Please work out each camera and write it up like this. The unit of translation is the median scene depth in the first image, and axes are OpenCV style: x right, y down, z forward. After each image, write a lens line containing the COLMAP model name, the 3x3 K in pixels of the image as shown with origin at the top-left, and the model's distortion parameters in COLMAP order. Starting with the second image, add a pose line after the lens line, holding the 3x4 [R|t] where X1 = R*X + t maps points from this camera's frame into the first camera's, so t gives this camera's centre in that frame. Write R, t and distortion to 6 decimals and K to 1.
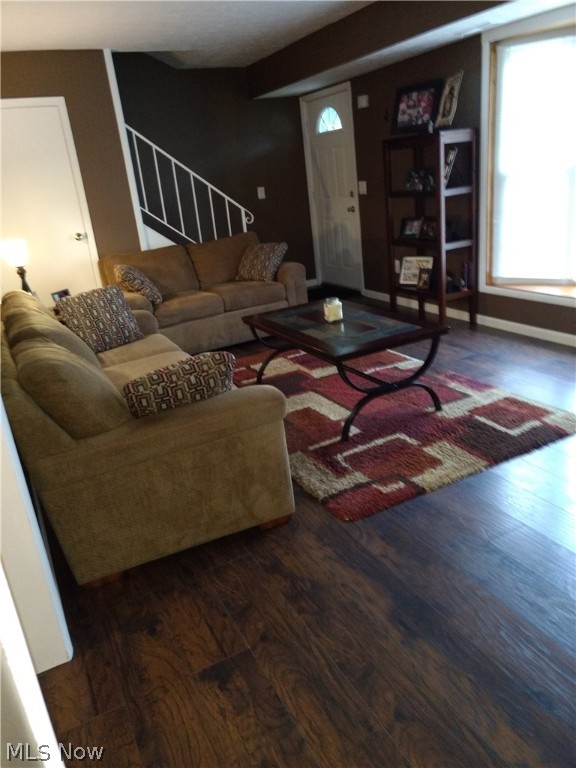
lens RADIAL K [[603.0, 0, 288.0], [0, 603.0, 384.0], [0, 0, 1]] dist [0.048671, -0.006650]
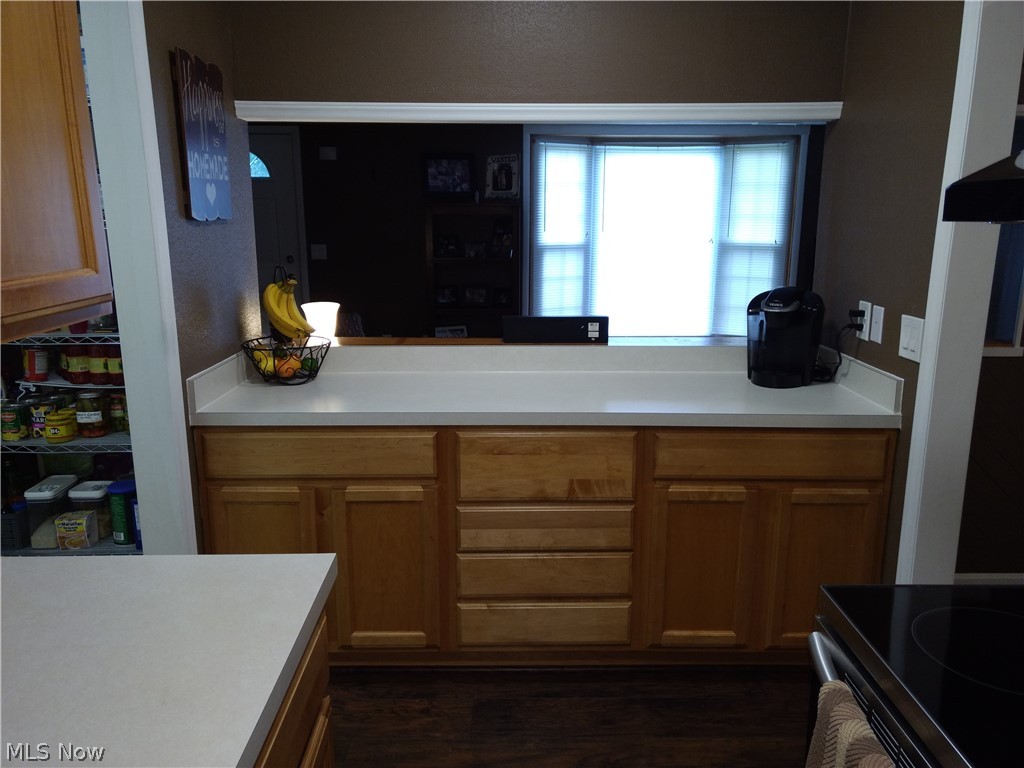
lens RADIAL K [[803.9, 0, 512.0], [0, 803.9, 384.0], [0, 0, 1]] dist [0.048671, -0.006650]
pose [[0.433575, -0.088813, 0.896730, -0.927374], [0.257934, 0.965725, -0.029067, -0.068681], [-0.863414, 0.243900, 0.441622, 0.427096]]
